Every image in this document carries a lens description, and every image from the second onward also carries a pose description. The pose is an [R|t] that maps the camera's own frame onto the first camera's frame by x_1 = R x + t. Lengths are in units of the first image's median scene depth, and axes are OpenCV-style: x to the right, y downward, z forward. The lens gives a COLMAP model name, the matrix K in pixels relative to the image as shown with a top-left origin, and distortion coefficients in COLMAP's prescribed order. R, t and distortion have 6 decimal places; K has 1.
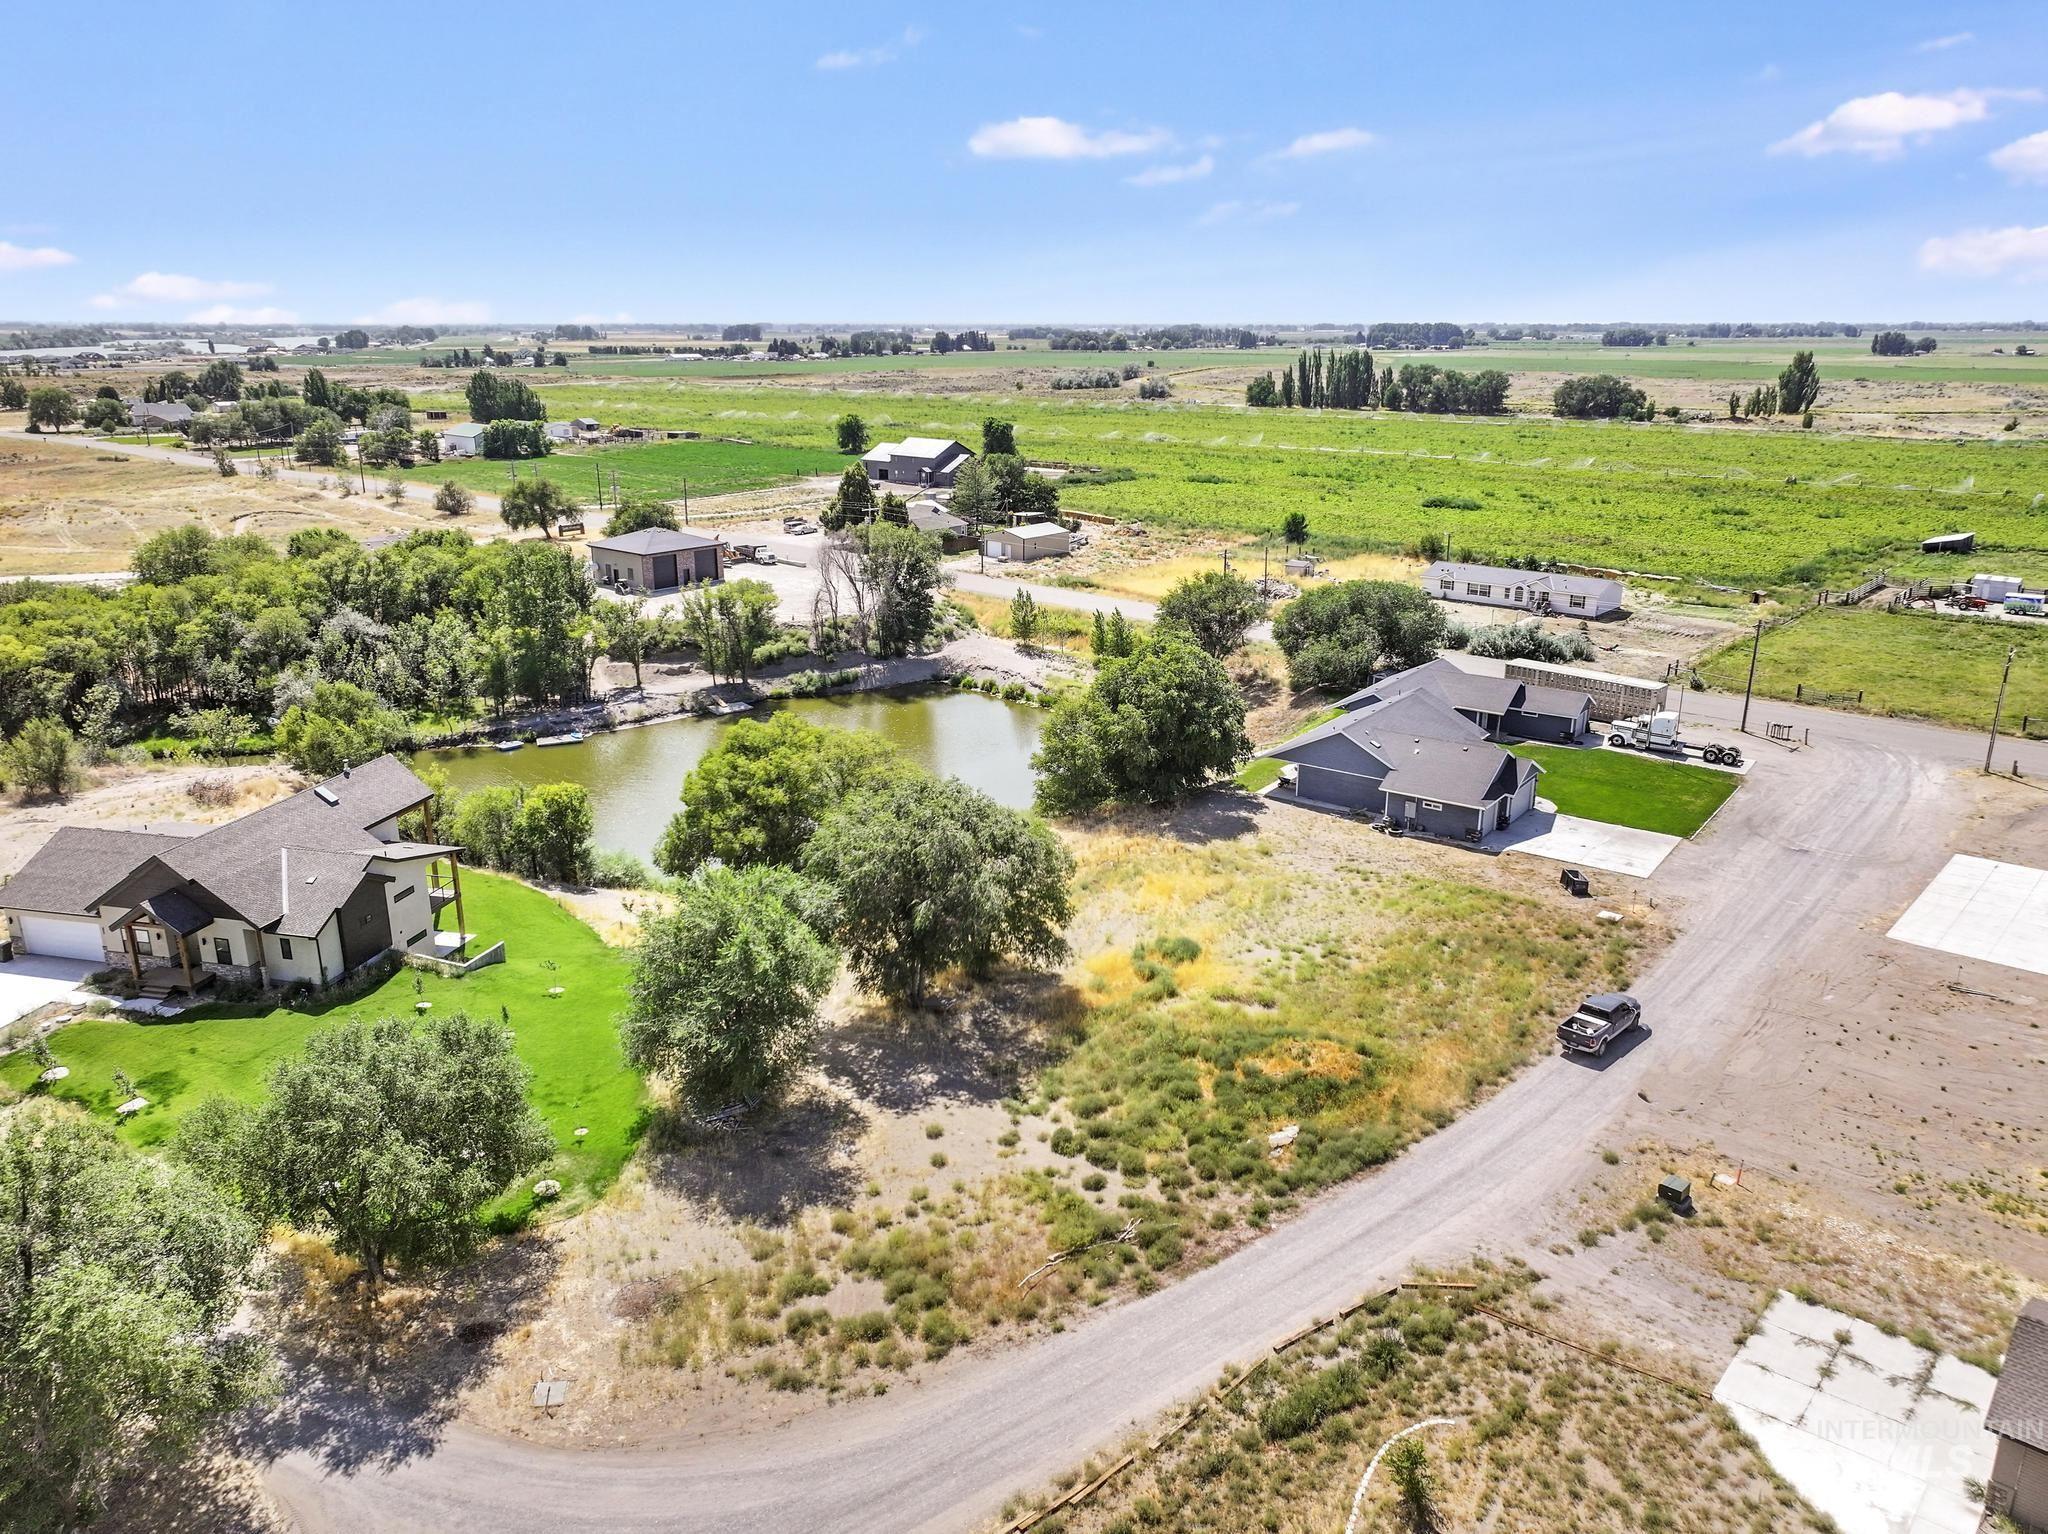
lens RADIAL K [[1438.2, 0, 1037.5], [0, 1438.2, 769.4], [0, 0, 1]] dist [-0.002785, 0.023576]
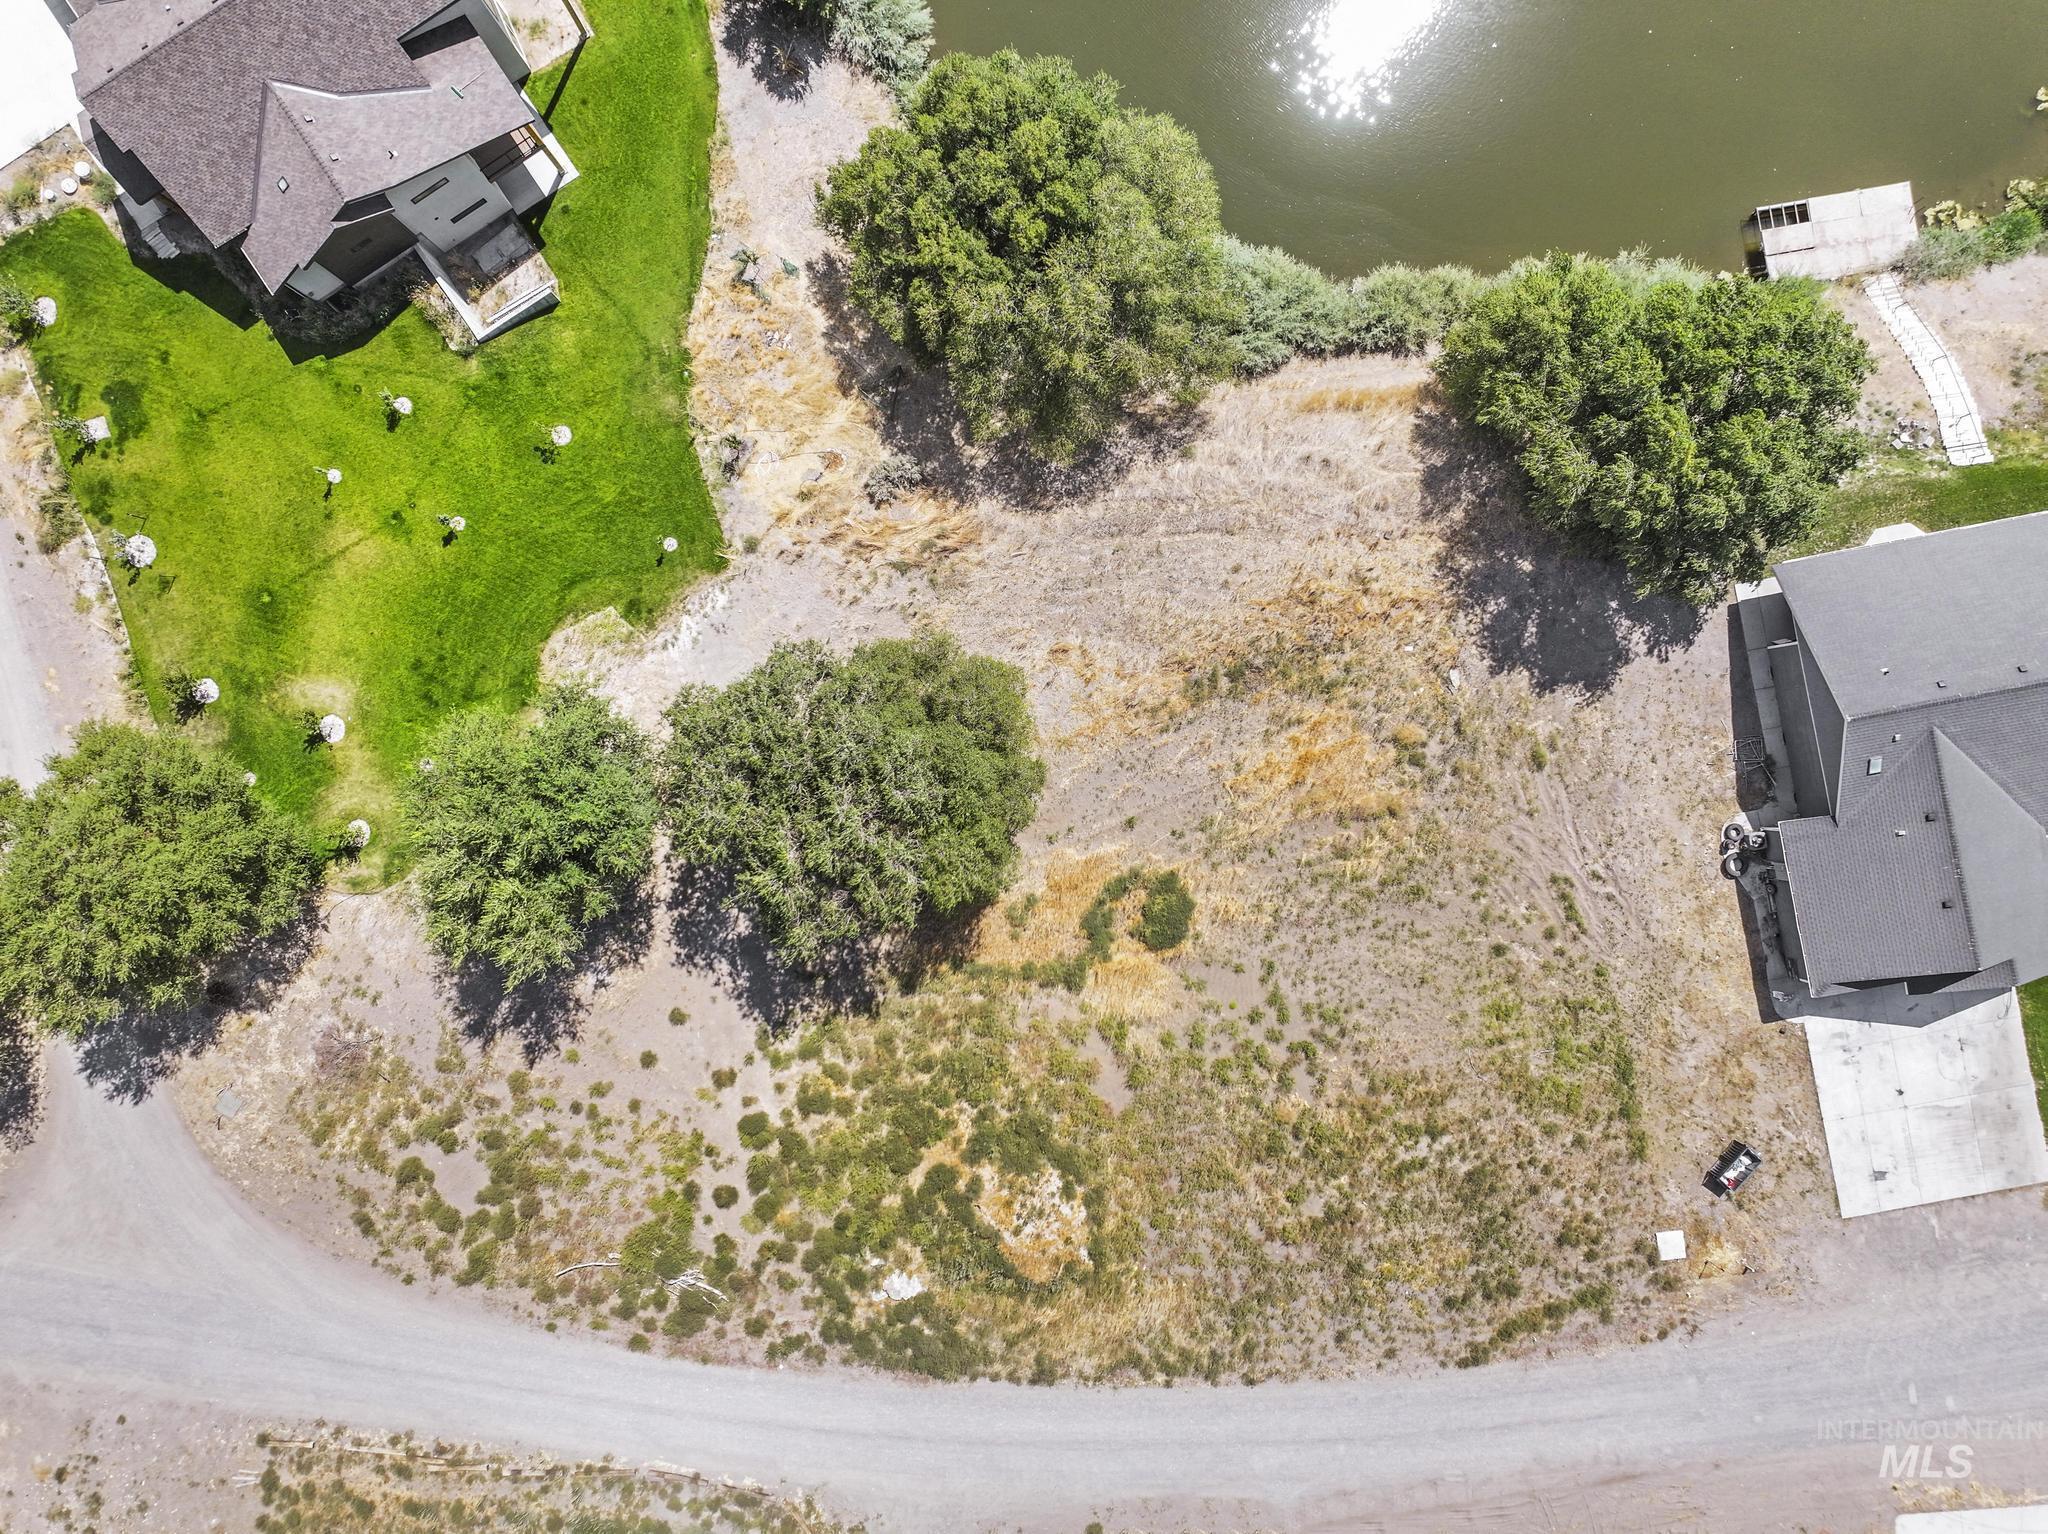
lens RADIAL K [[1429.6, 0, 1028.4], [0, 1429.6, 774.2], [0, 0, 1]] dist [0.002894, 0.008551]
pose [[0.729145, 0.684313, -0.007940, -0.001166], [-0.201988, 0.226276, 0.952890, -0.502977], [0.653872, -0.693191, 0.303211, 0.629830]]
